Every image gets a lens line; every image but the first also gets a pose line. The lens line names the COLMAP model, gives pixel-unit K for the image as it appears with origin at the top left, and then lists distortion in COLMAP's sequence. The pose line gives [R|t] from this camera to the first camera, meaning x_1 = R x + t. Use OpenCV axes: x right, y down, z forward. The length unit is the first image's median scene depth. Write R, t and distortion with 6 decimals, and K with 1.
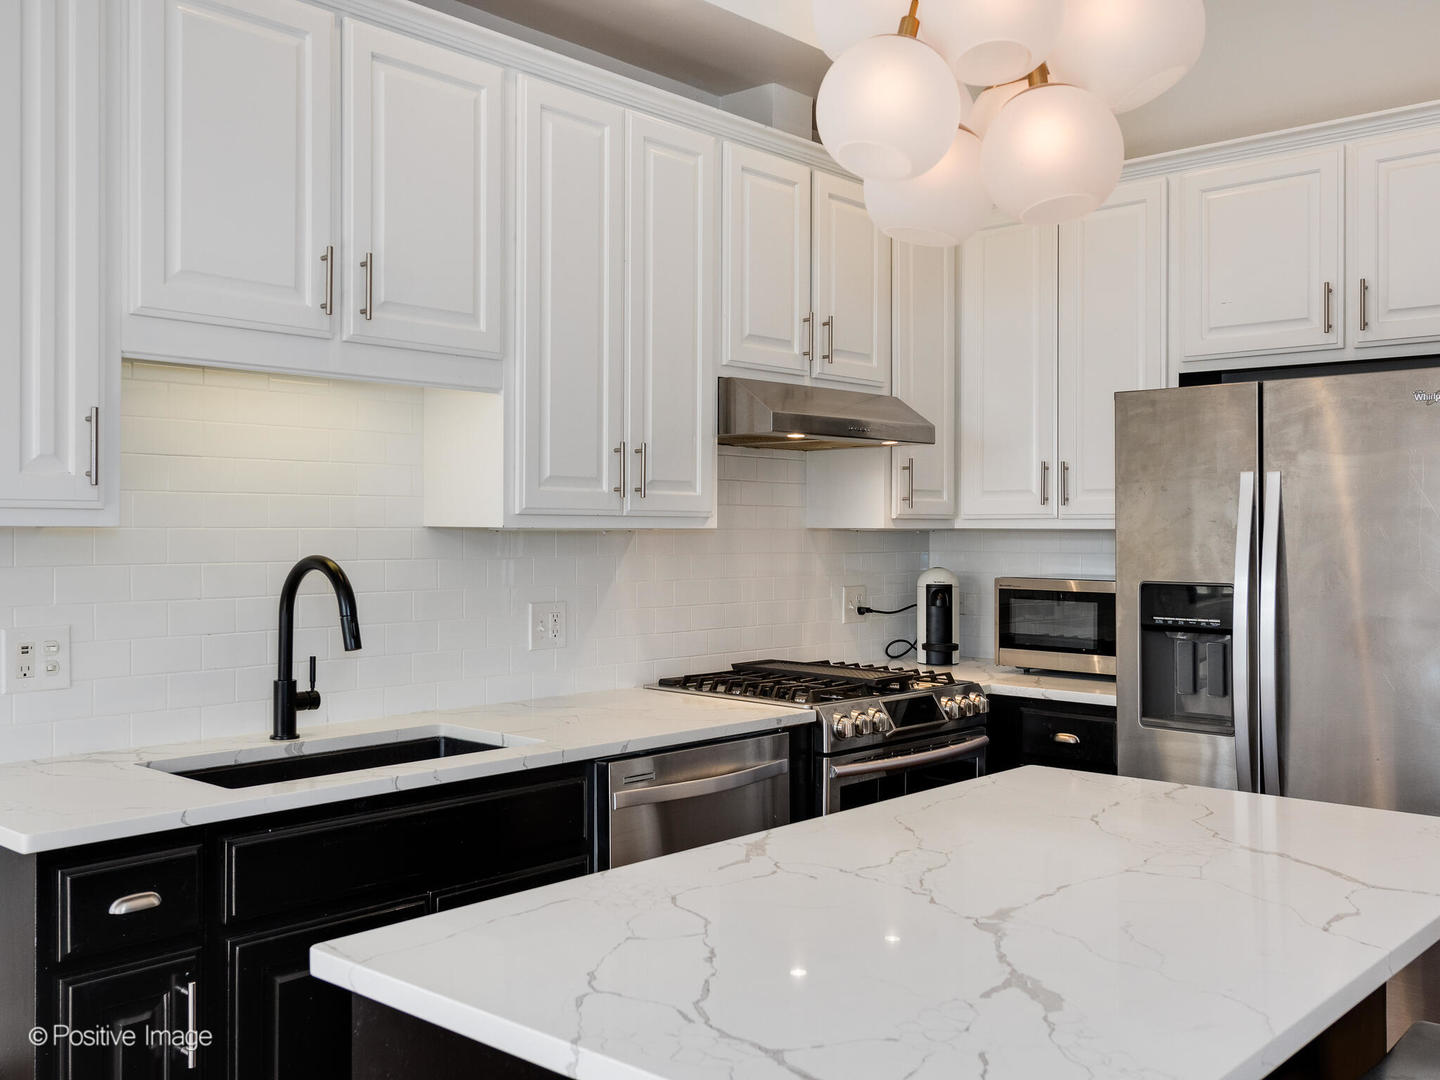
lens RADIAL K [[1362.1, 0, 715.6], [0, 1362.1, 543.8], [0, 0, 1]] dist [0.024306, 0.000000]
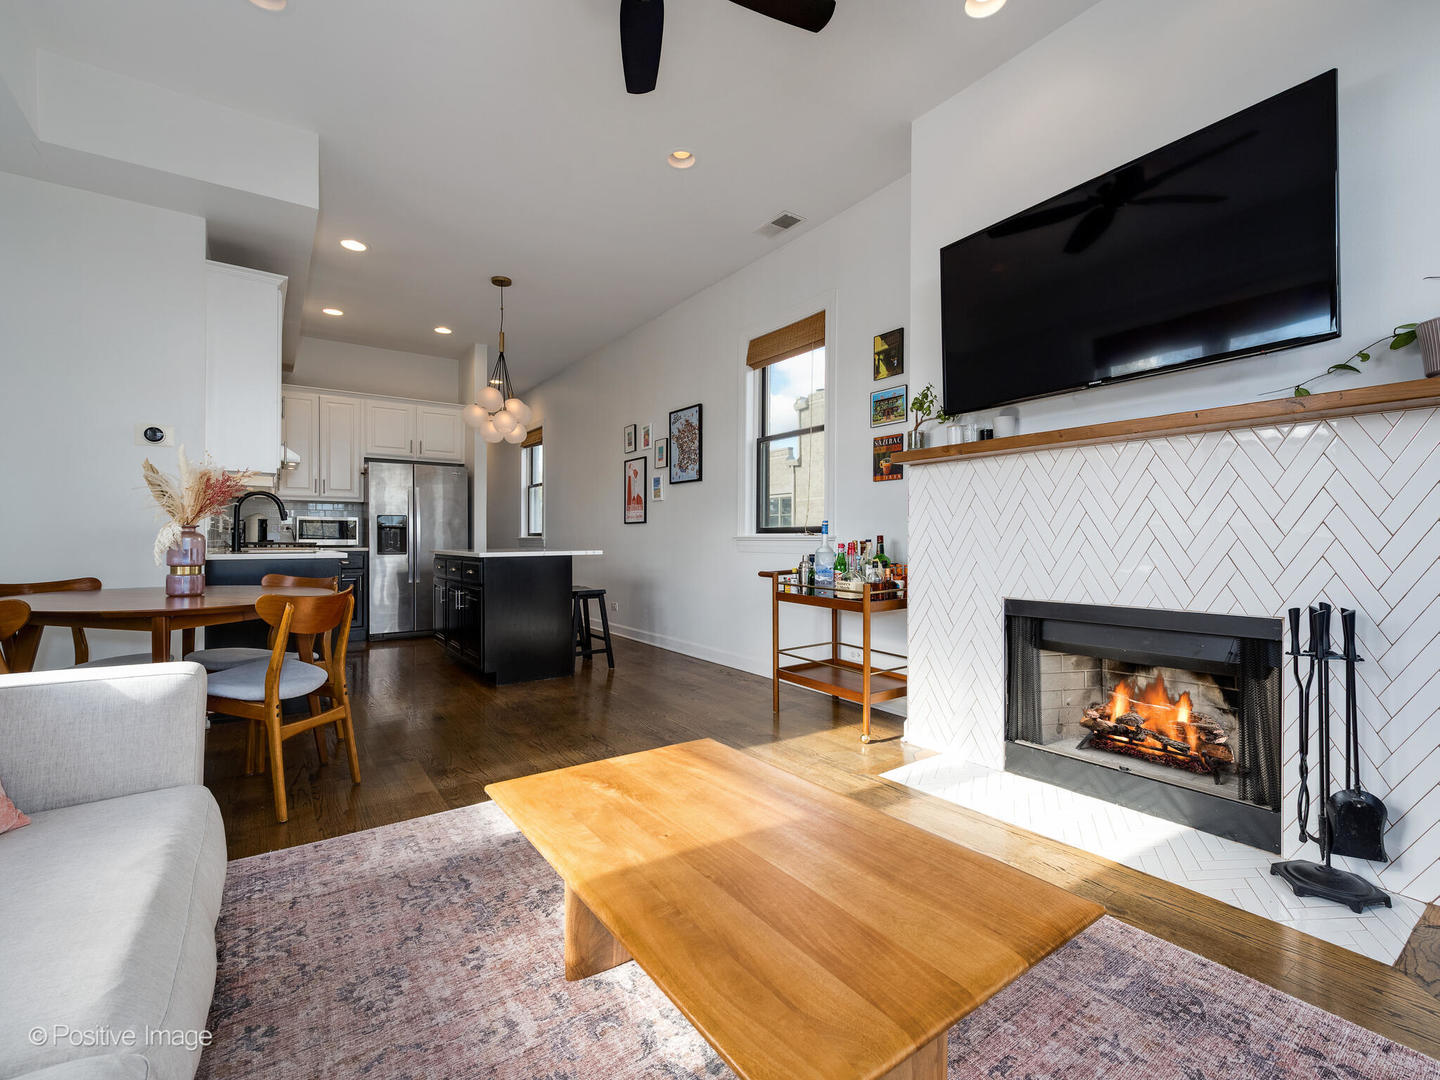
lens RADIAL K [[636.5, 0, 730.8], [0, 636.5, 544.5], [0, 0, 1]] dist [0.009747, -0.000195]
pose [[0.200627, -0.012118, 0.979593, -1.215880], [0.008182, 0.999909, 0.010693, 0.100042], [-0.979634, 0.005870, 0.200708, -0.274598]]
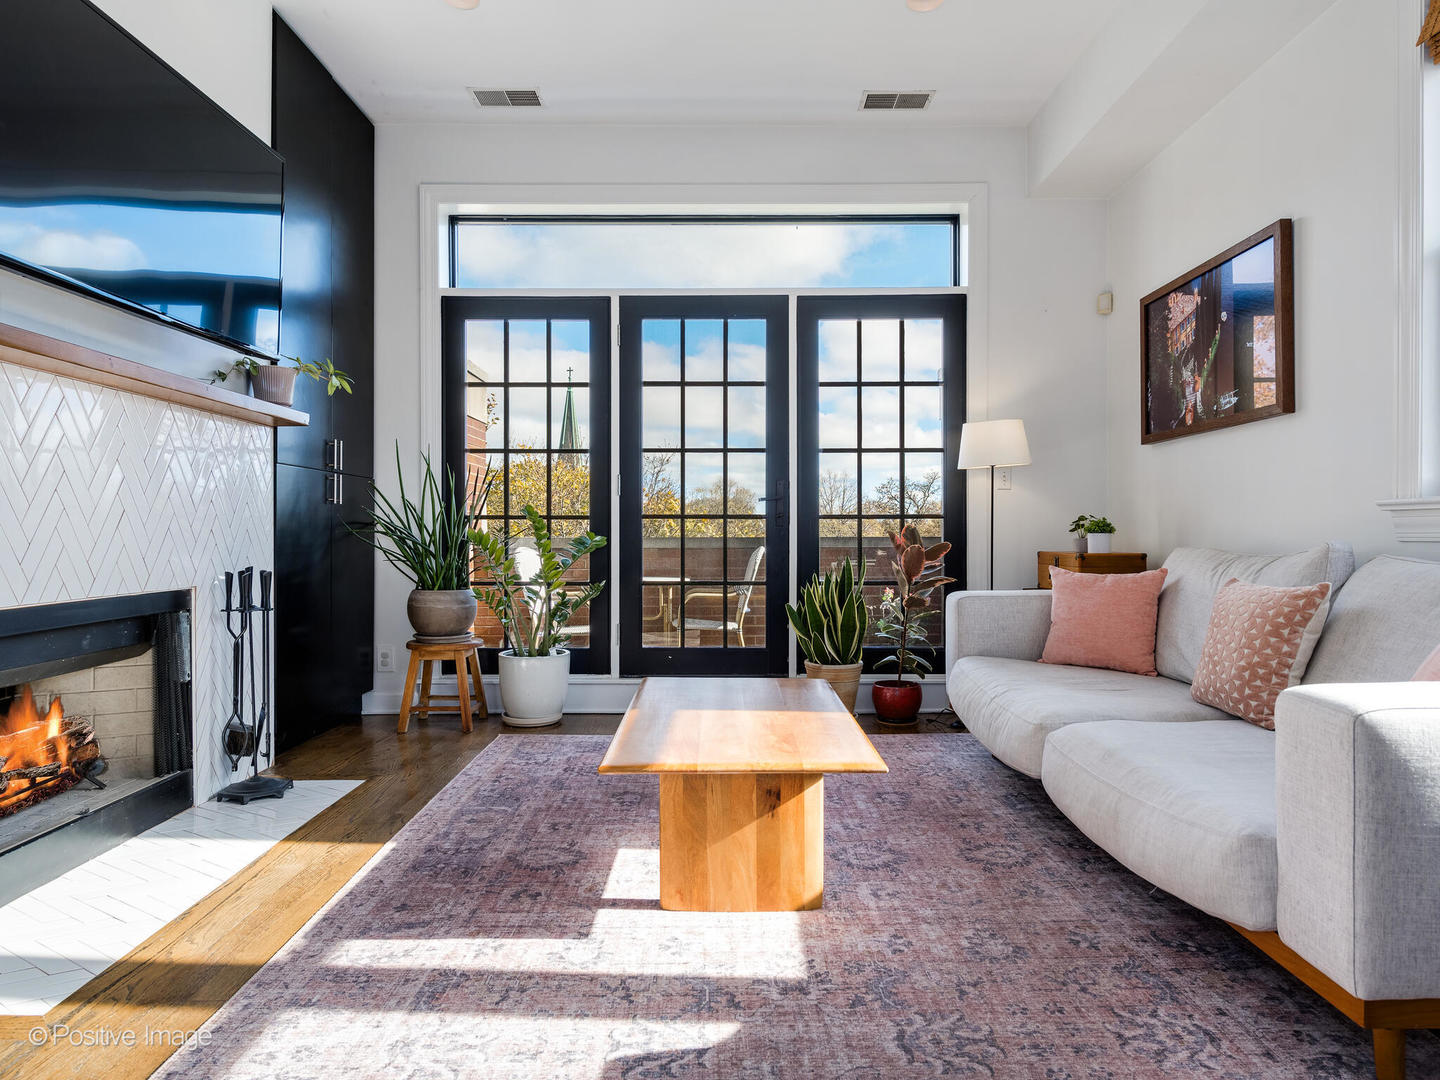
lens RADIAL K [[860.4, 0, 723.2], [0, 860.4, 531.8], [0, 0, 1]] dist [0.008839, 0.000476]
pose [[-0.740433, -0.008104, -0.672082, -0.362782], [-0.010861, 0.999941, -0.000092, 0.121790], [0.672043, 0.007231, -0.740477, 0.322527]]
